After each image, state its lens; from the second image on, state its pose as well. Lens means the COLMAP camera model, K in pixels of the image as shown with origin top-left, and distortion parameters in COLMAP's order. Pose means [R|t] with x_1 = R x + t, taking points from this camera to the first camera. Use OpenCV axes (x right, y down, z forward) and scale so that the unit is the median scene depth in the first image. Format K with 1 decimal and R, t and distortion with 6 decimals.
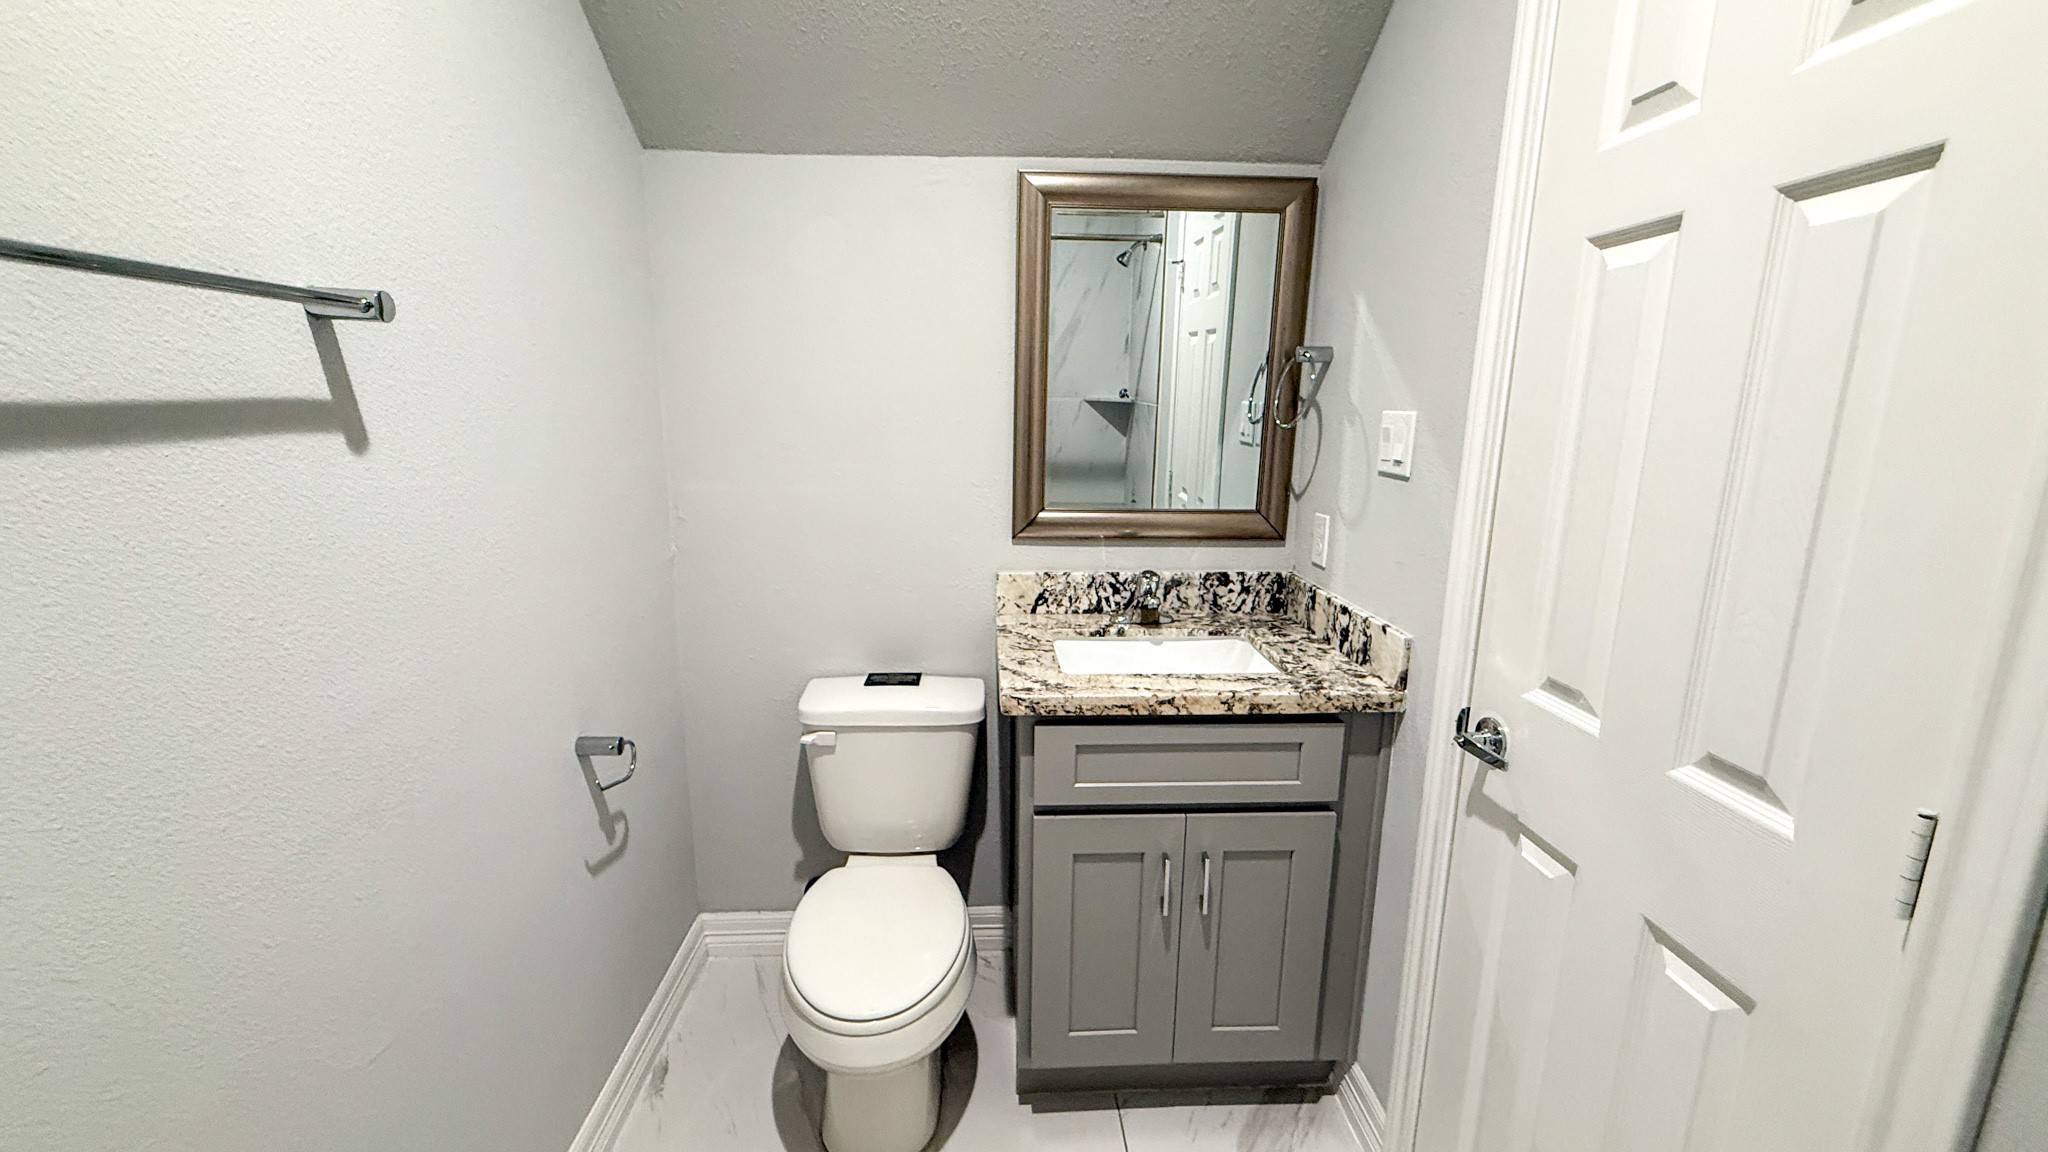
lens RADIAL K [[821.8, 0, 1016.1], [0, 821.8, 569.5], [0, 0, 1]] dist [0.000530, 0.000156]
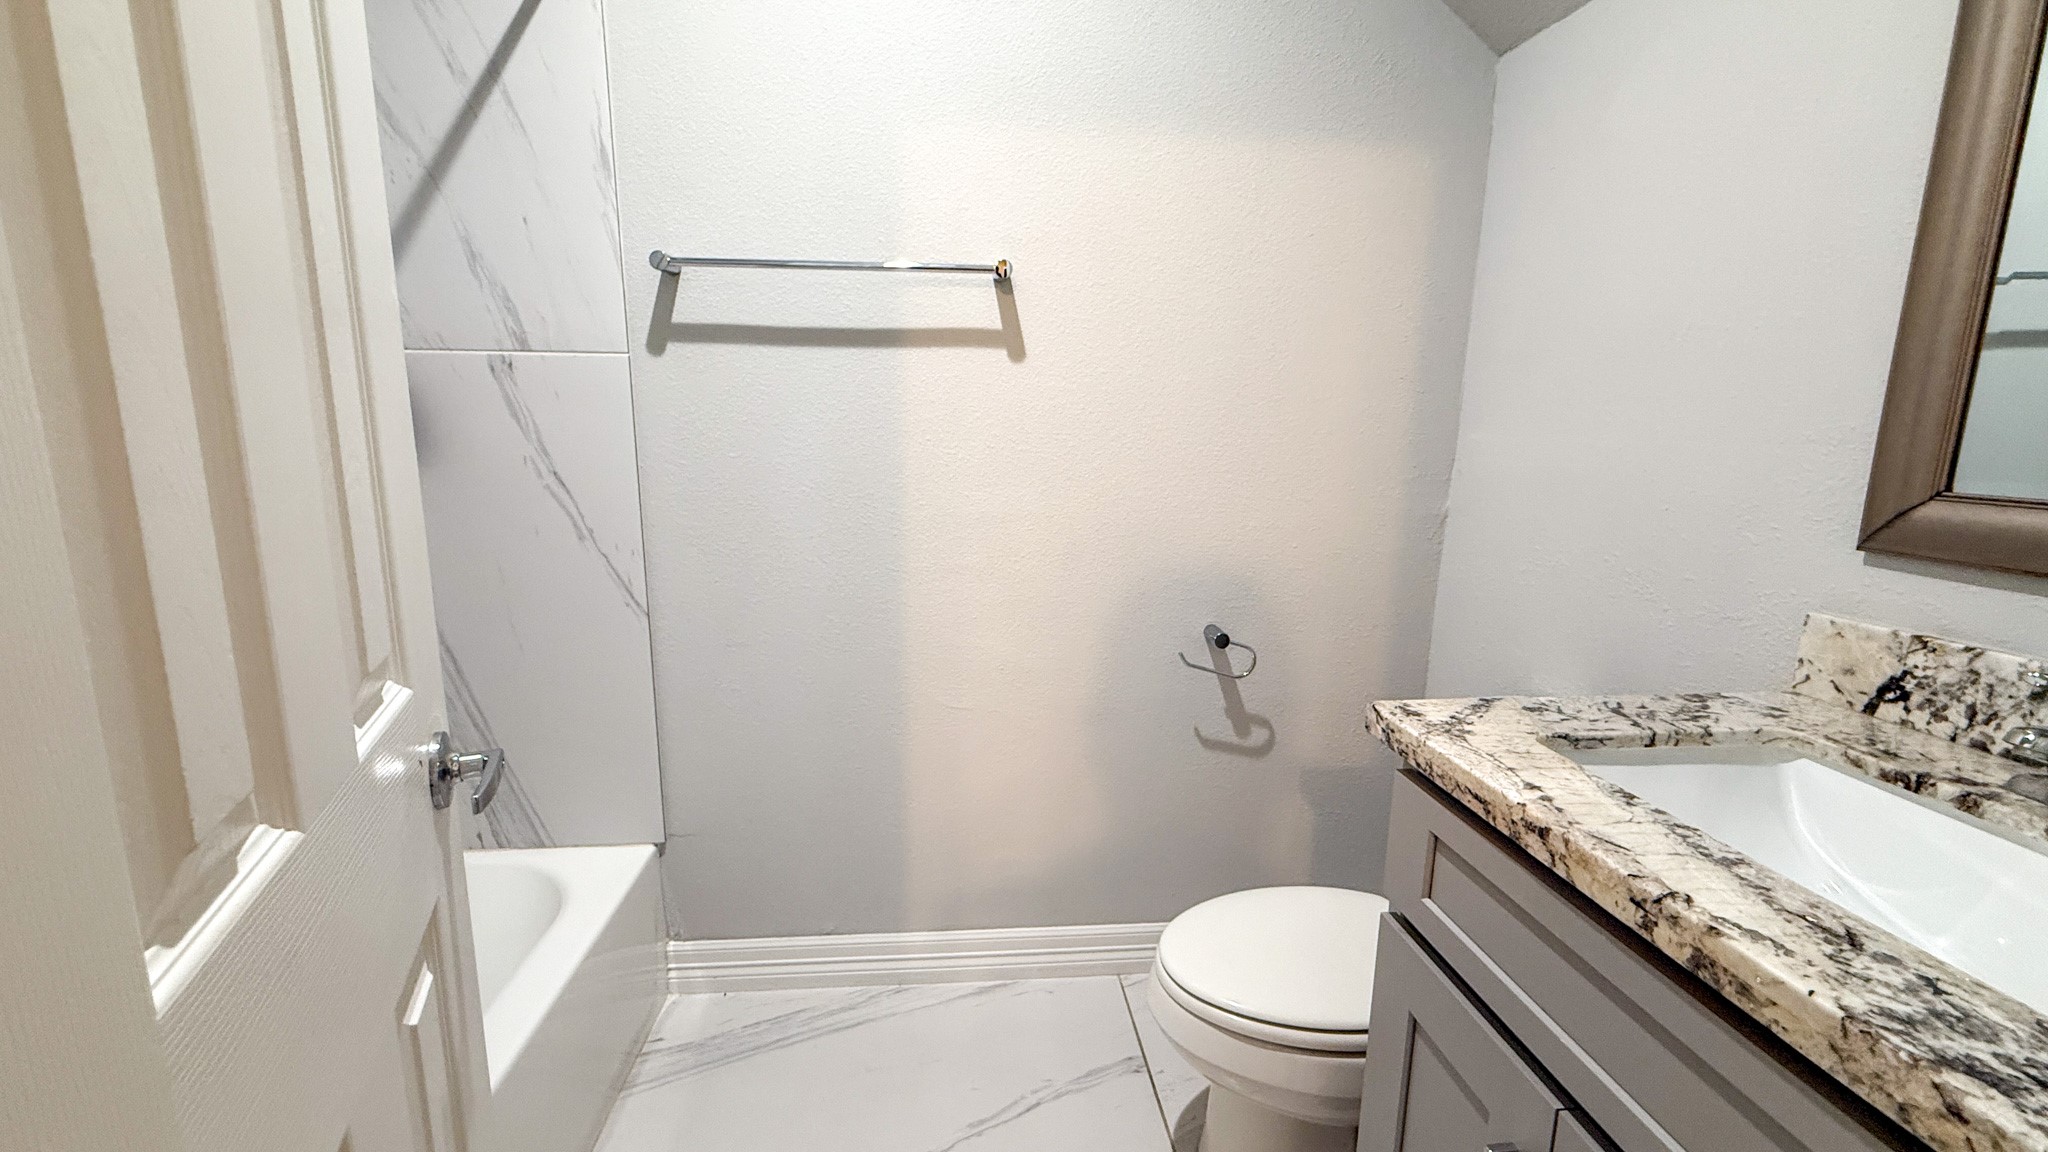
lens RADIAL K [[821.8, 0, 1016.1], [0, 821.8, 569.5], [0, 0, 1]] dist [0.000530, 0.000156]
pose [[0.039430, 0.167868, -0.985021, 0.591142], [-0.211512, 0.964851, 0.155964, 0.003969], [0.976580, 0.202194, 0.073550, 0.609656]]
